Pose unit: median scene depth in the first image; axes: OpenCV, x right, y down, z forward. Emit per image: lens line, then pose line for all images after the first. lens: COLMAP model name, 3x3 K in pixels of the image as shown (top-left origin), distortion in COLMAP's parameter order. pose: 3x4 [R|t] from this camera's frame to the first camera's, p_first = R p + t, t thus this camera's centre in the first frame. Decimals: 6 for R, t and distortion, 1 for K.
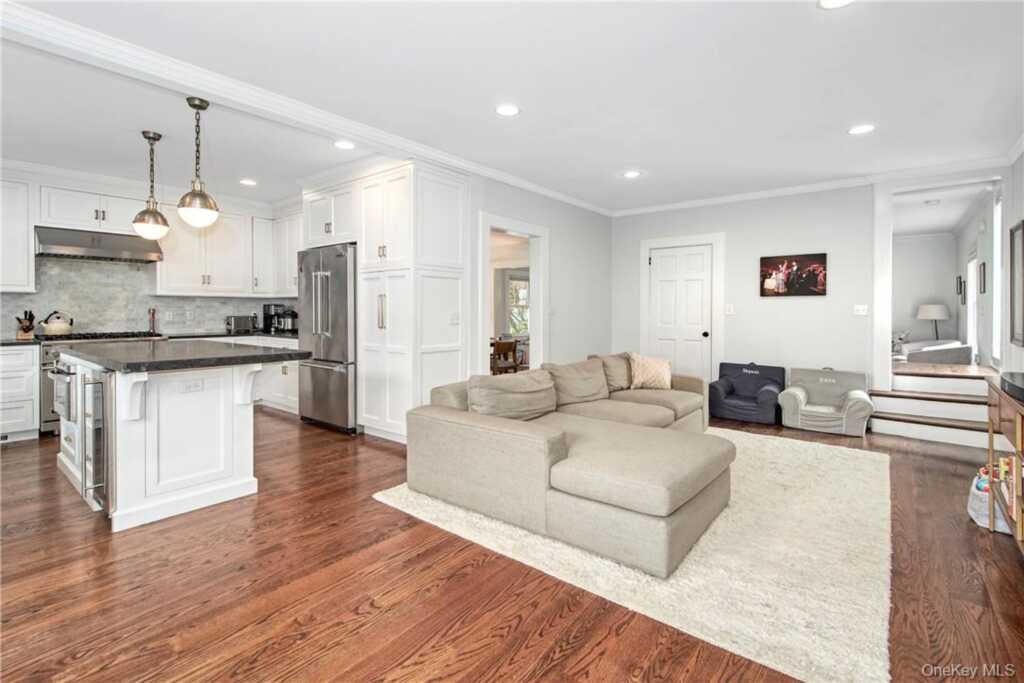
lens RADIAL K [[476.0, 0, 512.9], [0, 476.0, 317.8], [0, 0, 1]] dist [0.004024, -0.003821]
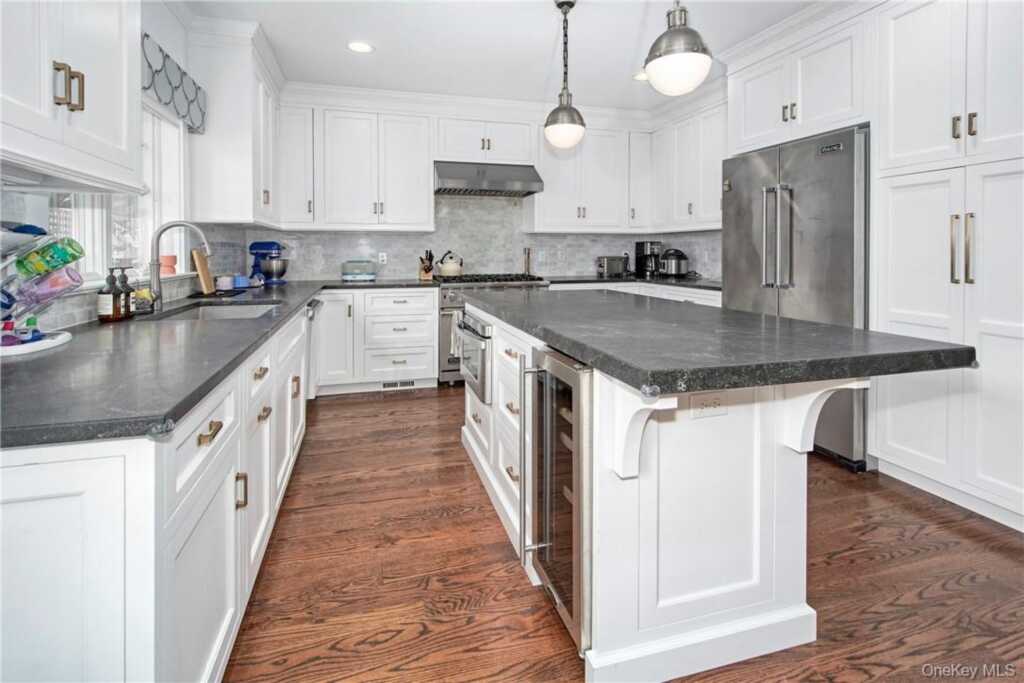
lens RADIAL K [[476.0, 0, 499.3], [0, 476.0, 261.9], [0, 0, 1]] dist [0.004024, -0.003821]
pose [[0.817081, 0.009931, -0.576438, -0.335364], [-0.005201, 0.999938, 0.009854, -0.001944], [0.576500, -0.005053, 0.817082, 0.286541]]
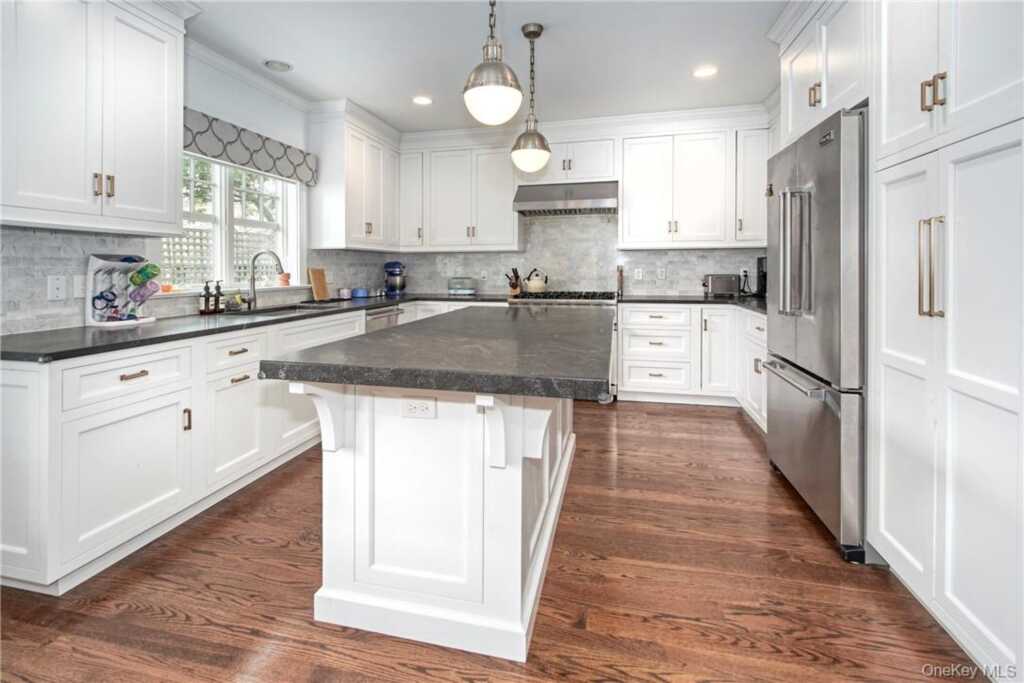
lens RADIAL K [[476.0, 0, 496.8], [0, 476.0, 276.9], [0, 0, 1]] dist [0.004024, -0.003821]
pose [[0.426455, 0.012689, -0.904420, -0.086914], [-0.007715, 0.999916, 0.010391, -0.006346], [0.904476, 0.002547, 0.426517, 0.498564]]
